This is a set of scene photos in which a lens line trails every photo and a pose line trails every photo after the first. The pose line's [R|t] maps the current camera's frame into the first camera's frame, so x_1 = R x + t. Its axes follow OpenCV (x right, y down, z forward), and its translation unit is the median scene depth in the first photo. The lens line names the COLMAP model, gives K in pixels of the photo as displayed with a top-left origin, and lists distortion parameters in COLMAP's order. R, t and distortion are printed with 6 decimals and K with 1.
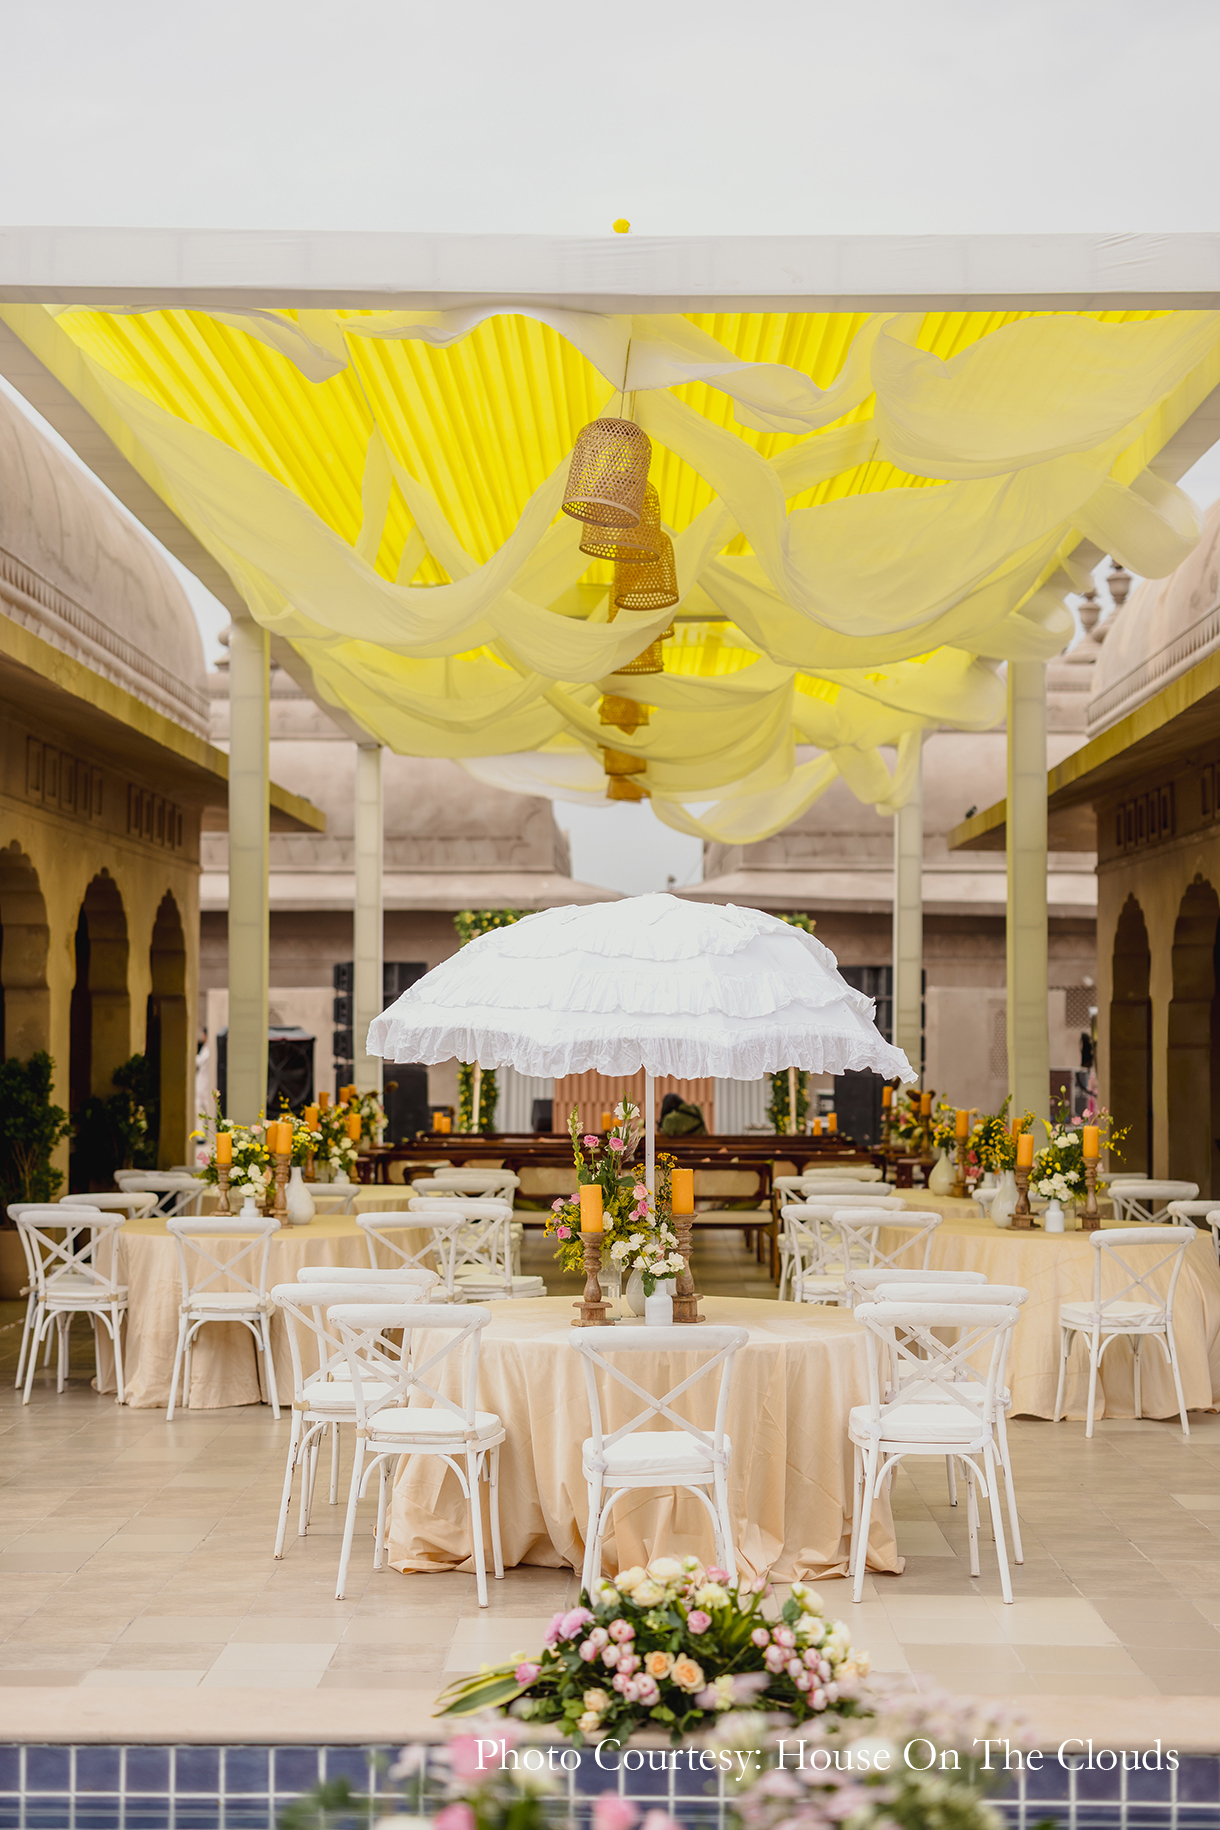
lens RADIAL K [[2769.8, 0, 610.0], [0, 2769.8, 915.0], [0, 0, 1]] dist [-0.034629, -0.041254]
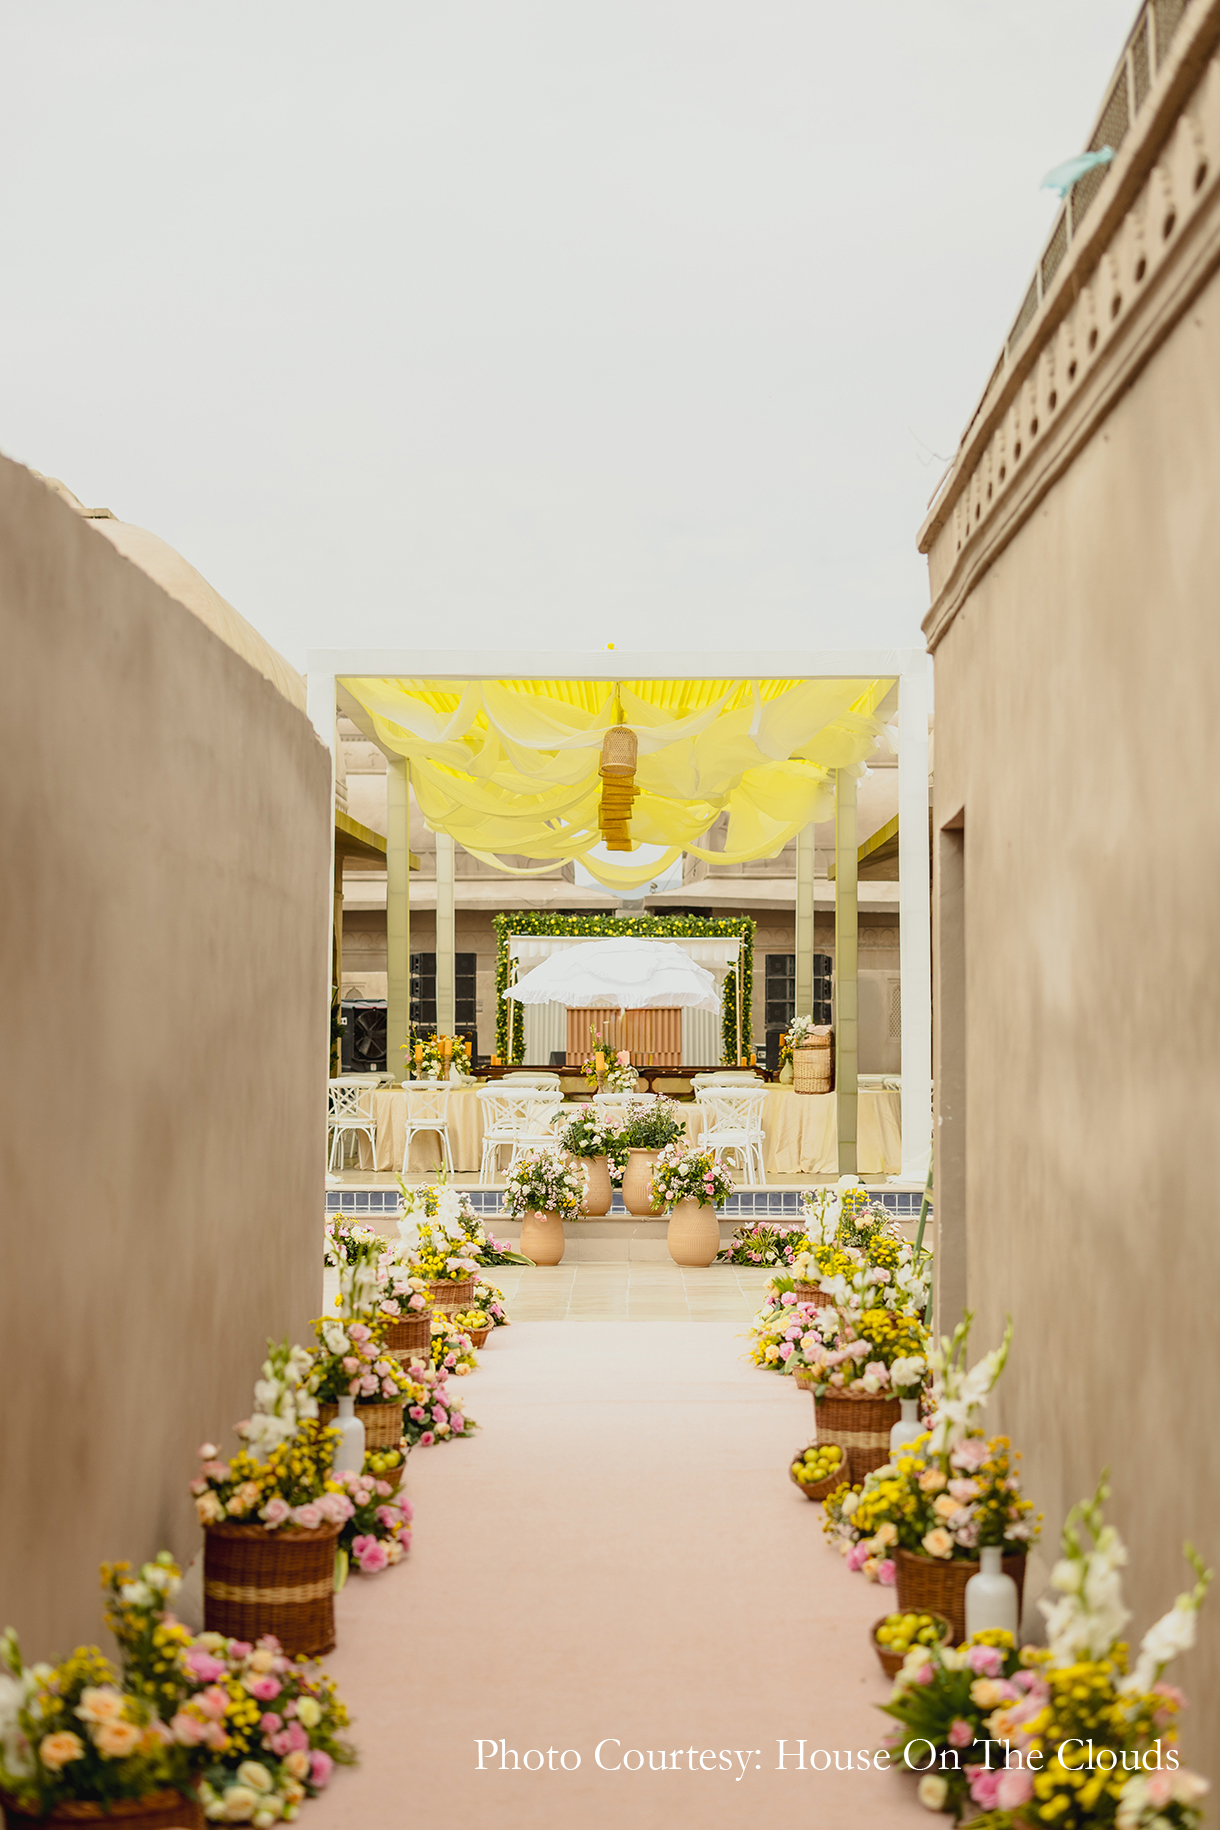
lens RADIAL K [[2769.8, 0, 610.0], [0, 2769.8, 915.0], [0, 0, 1]] dist [-0.034629, -0.041254]
pose [[0.999995, -0.002831, 0.001372, -0.000362], [0.002821, 0.999968, 0.007534, -0.032813], [-0.001394, -0.007530, 0.999971, -1.057292]]
